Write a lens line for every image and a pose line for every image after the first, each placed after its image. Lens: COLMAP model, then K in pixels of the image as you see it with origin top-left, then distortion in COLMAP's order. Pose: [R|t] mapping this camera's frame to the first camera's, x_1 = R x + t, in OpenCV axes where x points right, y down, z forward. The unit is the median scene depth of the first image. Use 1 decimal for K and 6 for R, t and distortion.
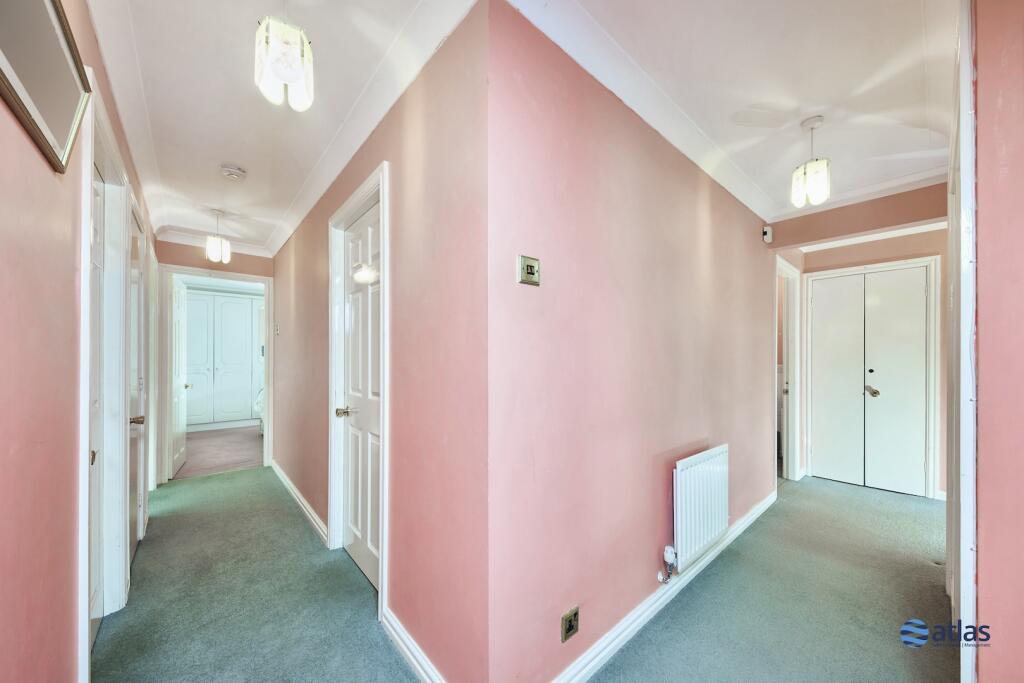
lens RADIAL K [[360.8, 0, 513.1], [0, 360.8, 353.2], [0, 0, 1]] dist [0.001282, 0.000072]
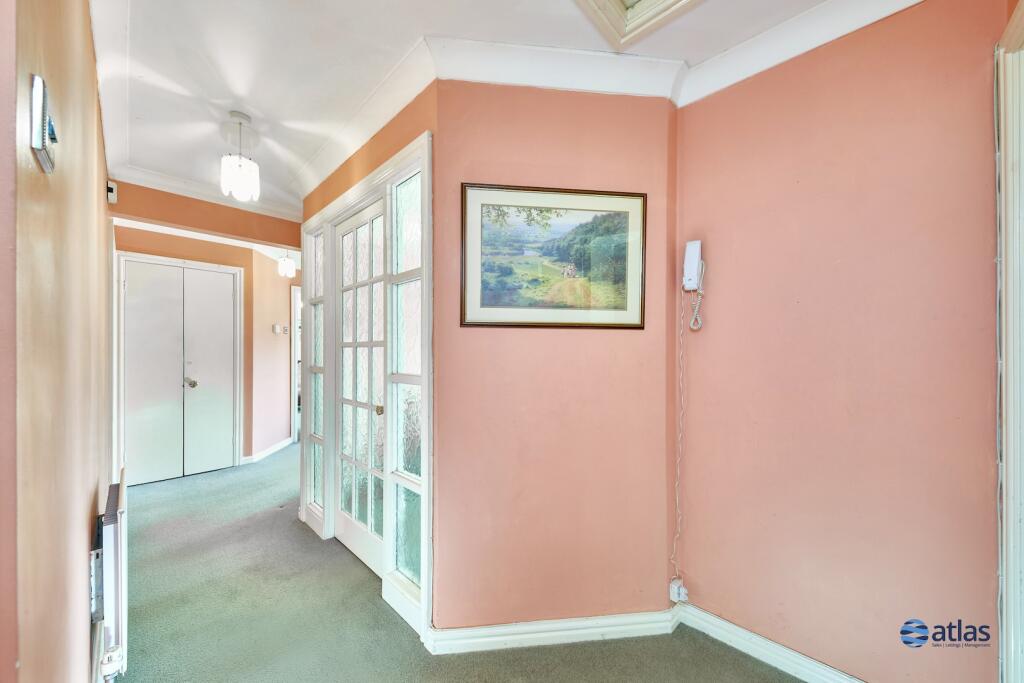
lens RADIAL K [[360.8, 0, 513.1], [0, 360.8, 353.2], [0, 0, 1]] dist [0.001282, 0.000072]
pose [[-0.090160, -0.006885, 0.995904, -0.139019], [-0.017781, 0.999828, 0.005302, -0.001644], [-0.995769, -0.017230, -0.090267, 0.186759]]
